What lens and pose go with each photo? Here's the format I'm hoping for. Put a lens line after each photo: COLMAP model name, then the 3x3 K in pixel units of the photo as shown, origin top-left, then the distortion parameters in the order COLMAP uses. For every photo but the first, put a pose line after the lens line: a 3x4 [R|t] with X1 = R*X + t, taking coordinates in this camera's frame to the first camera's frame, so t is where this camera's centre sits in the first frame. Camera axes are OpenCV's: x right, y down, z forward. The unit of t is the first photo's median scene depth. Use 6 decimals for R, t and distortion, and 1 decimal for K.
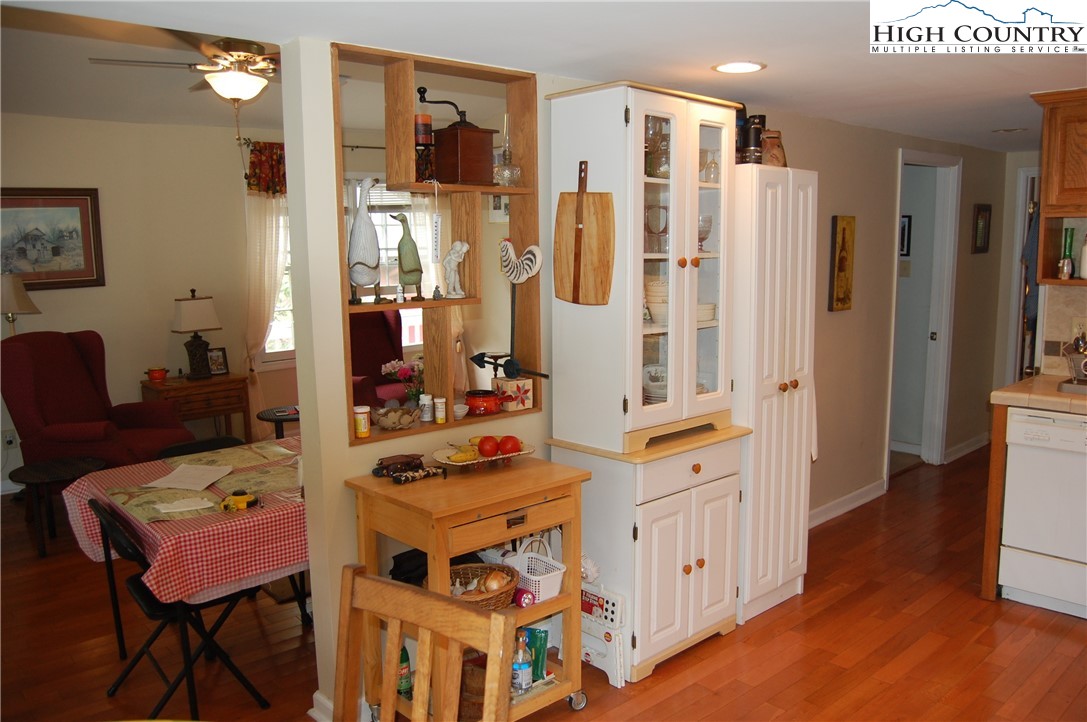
lens RADIAL K [[850.1, 0, 538.9], [0, 850.1, 357.5], [0, 0, 1]] dist [-0.087414, 0.025553]
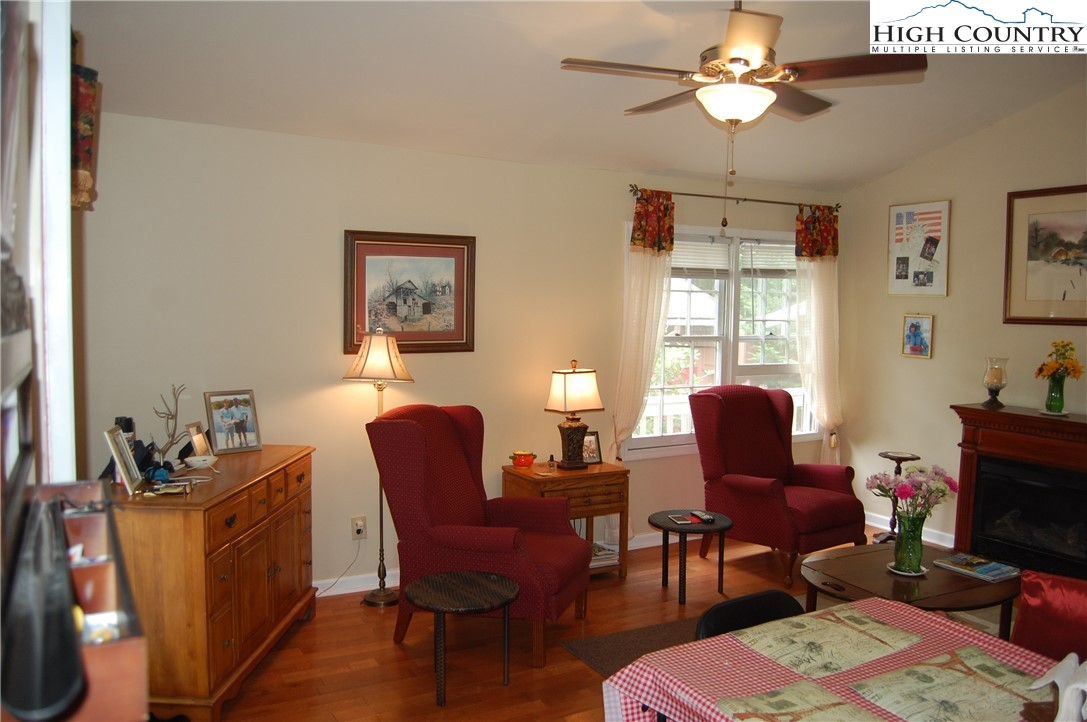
lens RADIAL K [[850.1, 0, 547.9], [0, 850.1, 365.4], [0, 0, 1]] dist [-0.087414, 0.025553]
pose [[0.975494, 0.046850, -0.214978, -0.267365], [-0.061891, 0.996043, -0.063772, -0.022082], [0.211140, 0.075515, 0.974535, 0.179729]]
